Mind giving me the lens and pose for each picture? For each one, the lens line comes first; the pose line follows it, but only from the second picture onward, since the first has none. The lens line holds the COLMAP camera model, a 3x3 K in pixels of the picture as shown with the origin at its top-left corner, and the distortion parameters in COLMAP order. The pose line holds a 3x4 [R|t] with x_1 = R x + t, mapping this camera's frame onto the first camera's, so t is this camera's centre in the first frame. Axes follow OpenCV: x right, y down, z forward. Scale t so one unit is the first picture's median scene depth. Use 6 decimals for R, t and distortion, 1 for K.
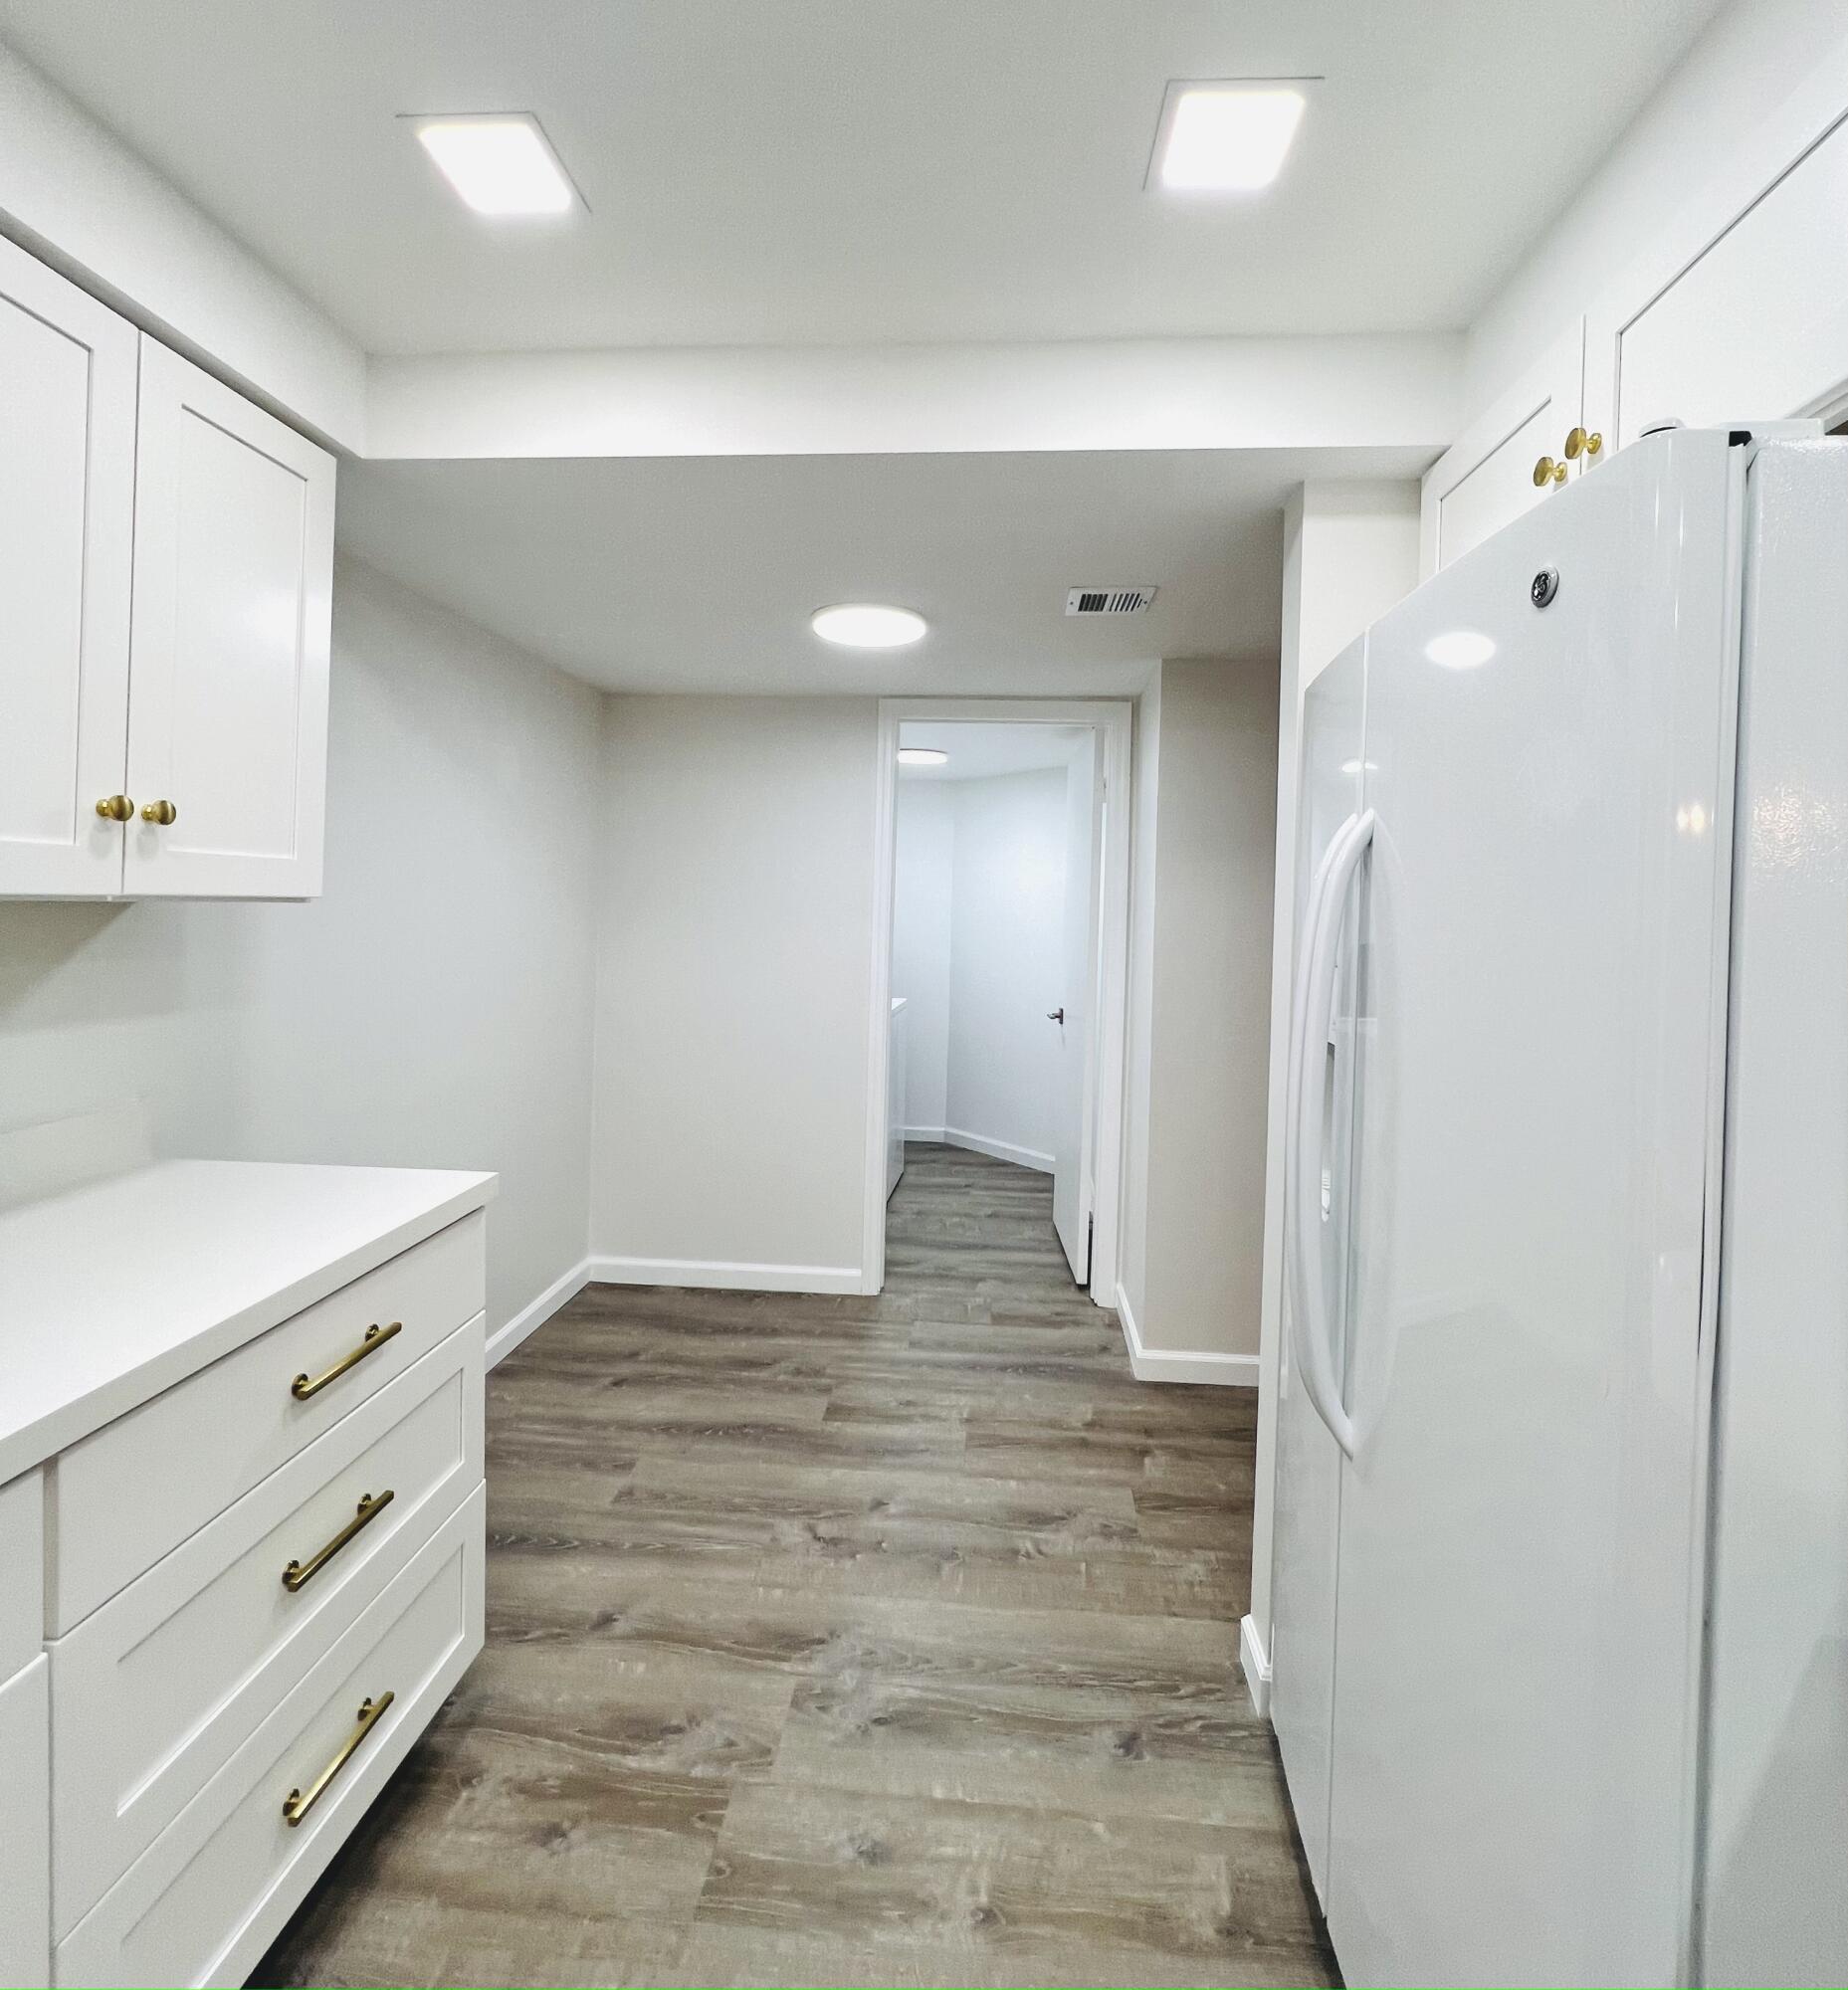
lens RADIAL K [[978.9, 0, 937.0], [0, 978.9, 902.5], [0, 0, 1]] dist [0.001856, 0.000428]
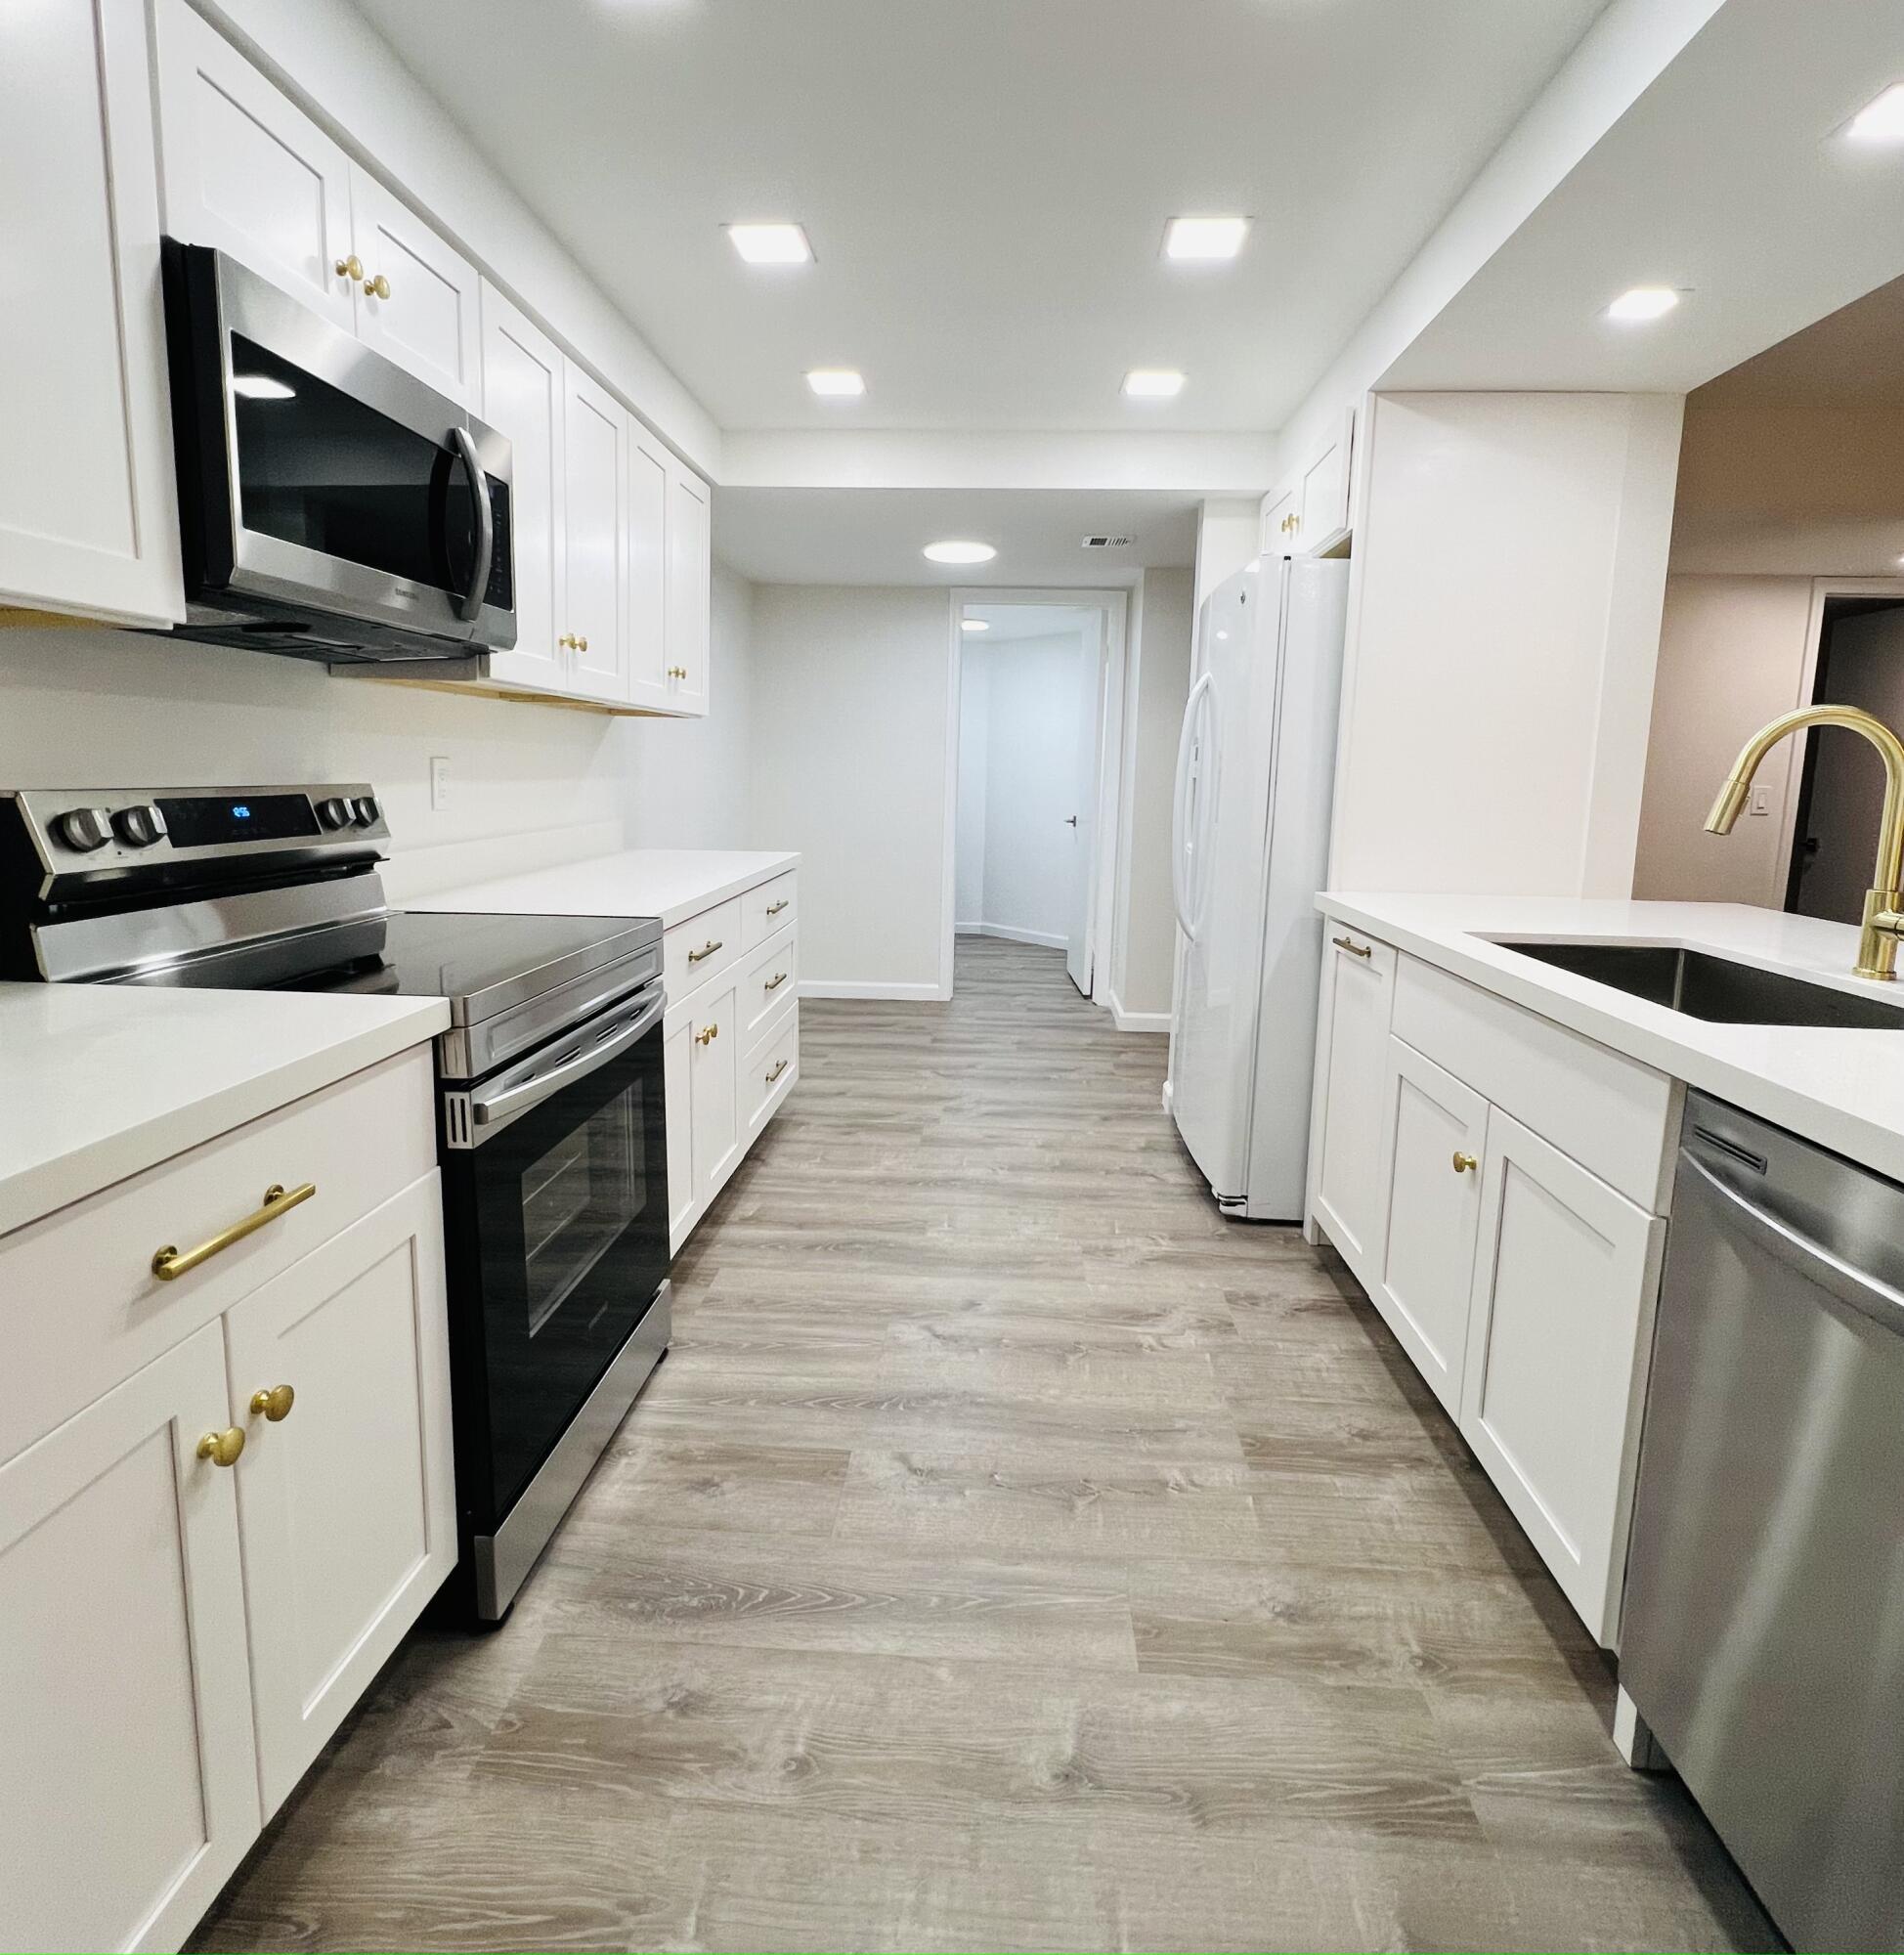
lens RADIAL K [[1075.6, 0, 952.2], [0, 1075.6, 912.7], [0, 0, 1]] dist [0.020443, 0.000140]
pose [[0.999873, -0.005629, 0.014933, -0.158462], [0.003550, 0.990734, 0.135773, 0.090581], [-0.015559, -0.135703, 0.990627, -1.177314]]
